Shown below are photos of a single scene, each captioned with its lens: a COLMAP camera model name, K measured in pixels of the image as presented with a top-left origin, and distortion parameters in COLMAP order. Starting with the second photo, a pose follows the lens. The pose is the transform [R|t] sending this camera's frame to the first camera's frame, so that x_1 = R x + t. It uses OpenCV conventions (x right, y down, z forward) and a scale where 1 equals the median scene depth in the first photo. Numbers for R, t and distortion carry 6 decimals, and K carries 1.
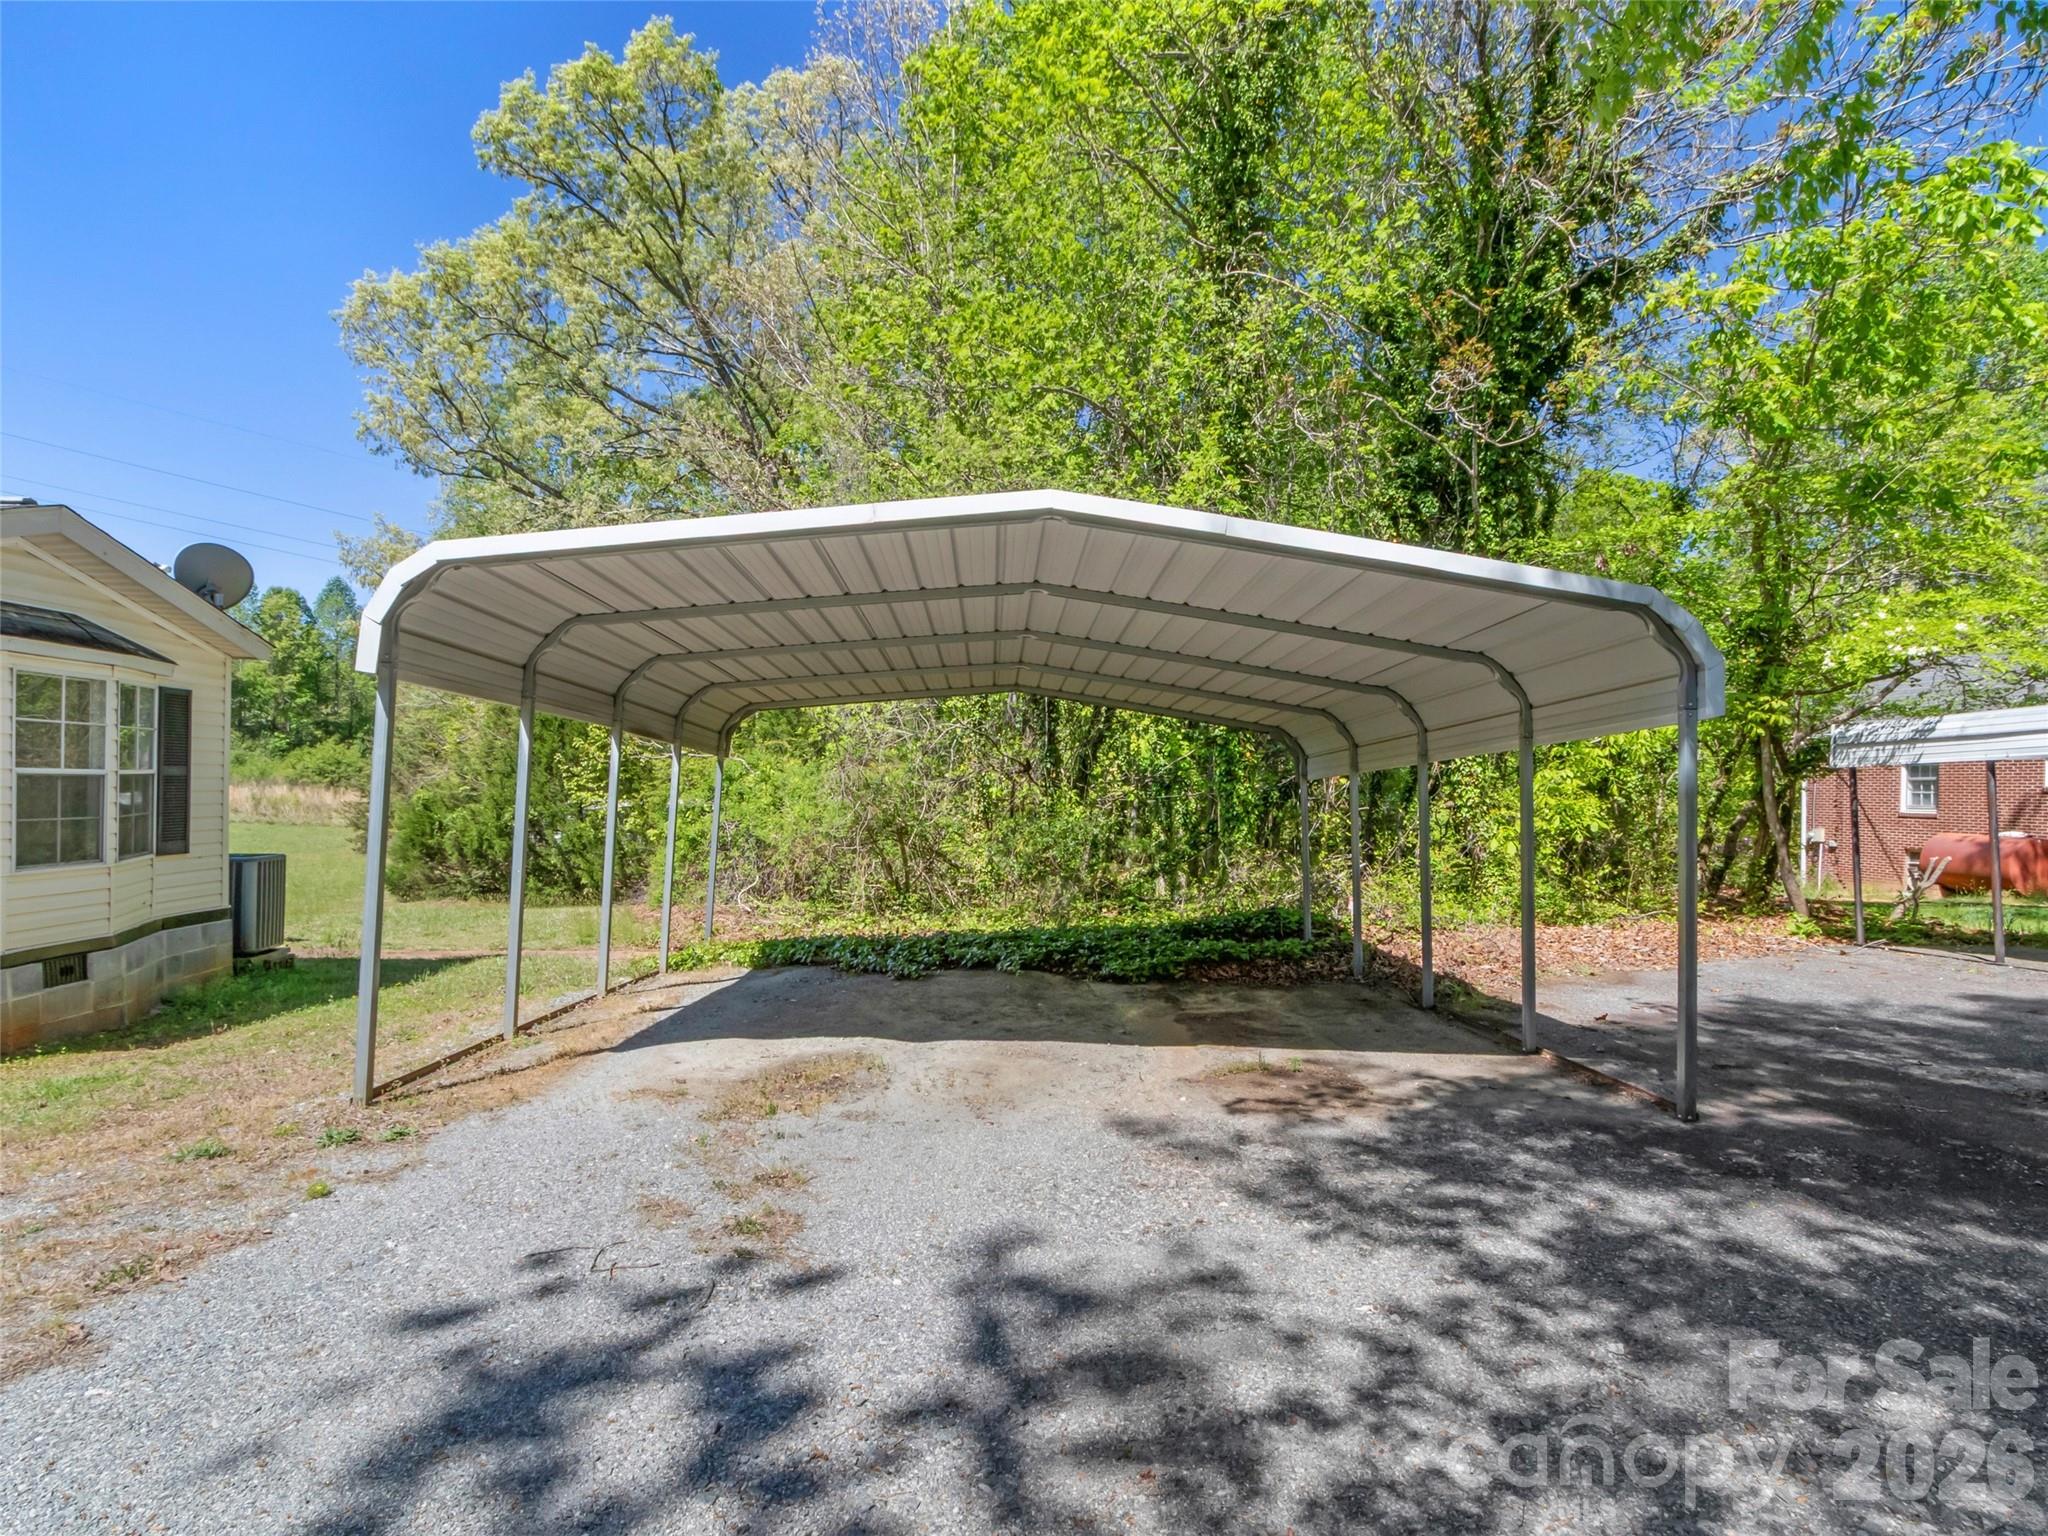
lens RADIAL K [[1050.1, 0, 1010.6], [0, 1050.1, 782.0], [0, 0, 1]] dist [0.005934, -0.003219]
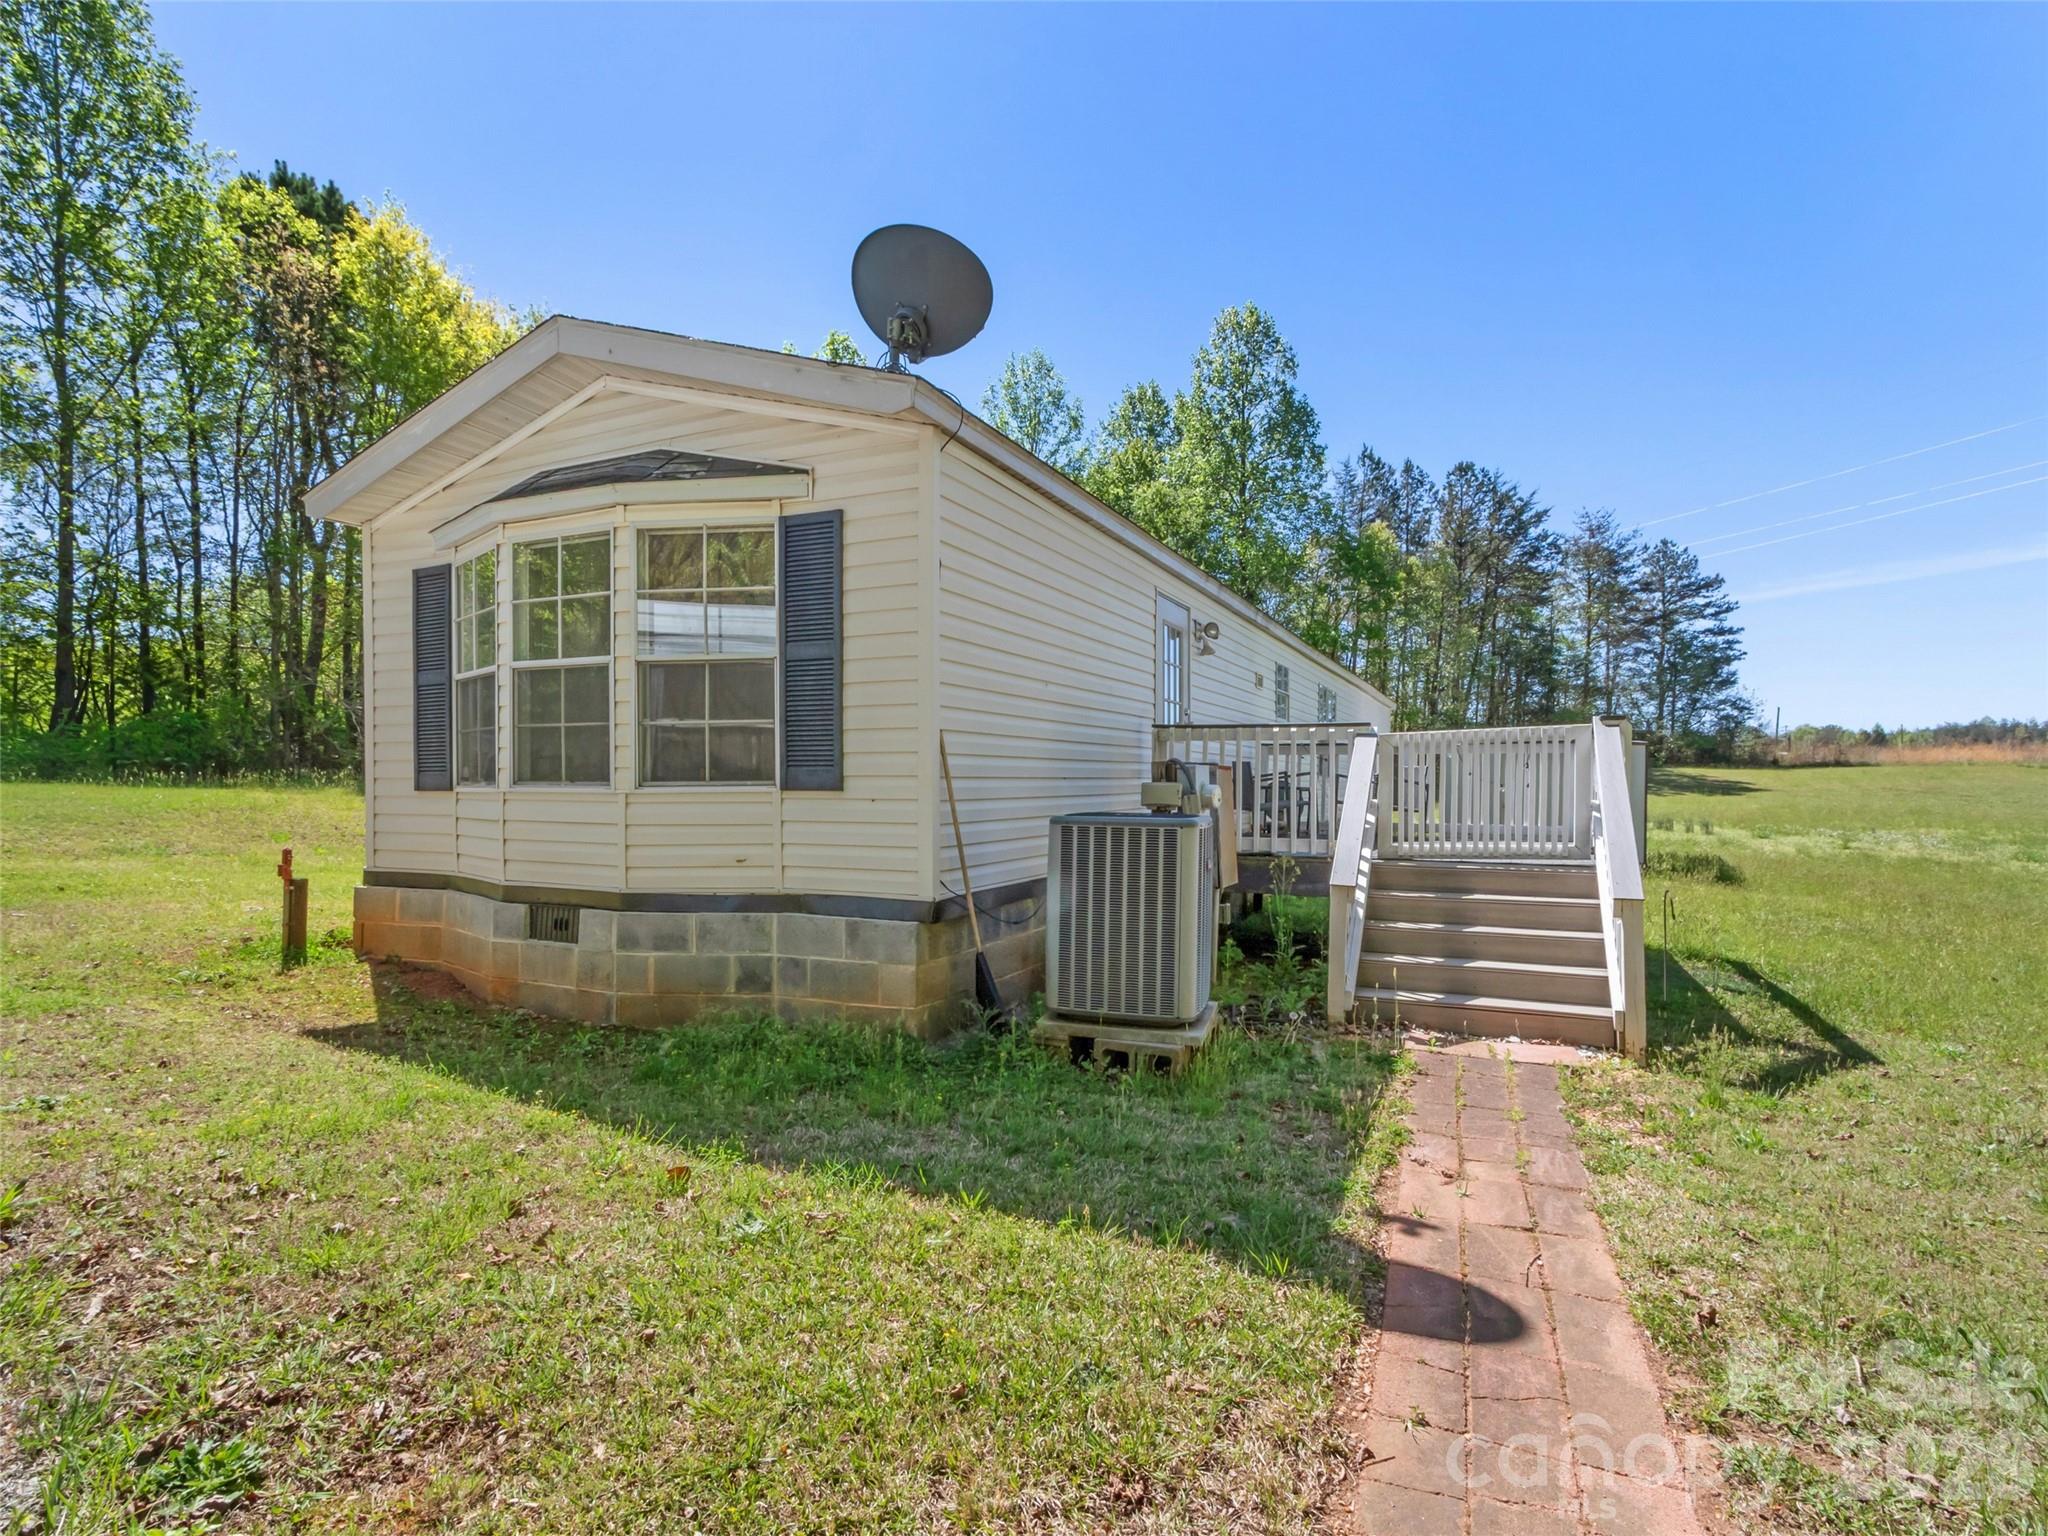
lens RADIAL K [[1050.1, 0, 1010.7], [0, 1050.1, 799.5], [0, 0, 1]] dist [0.005934, -0.003219]
pose [[-0.468384, -0.001719, -0.883523, -0.105248], [-0.007440, 0.999970, 0.001999, 0.023659], [0.883494, 0.007510, -0.468383, 0.456900]]
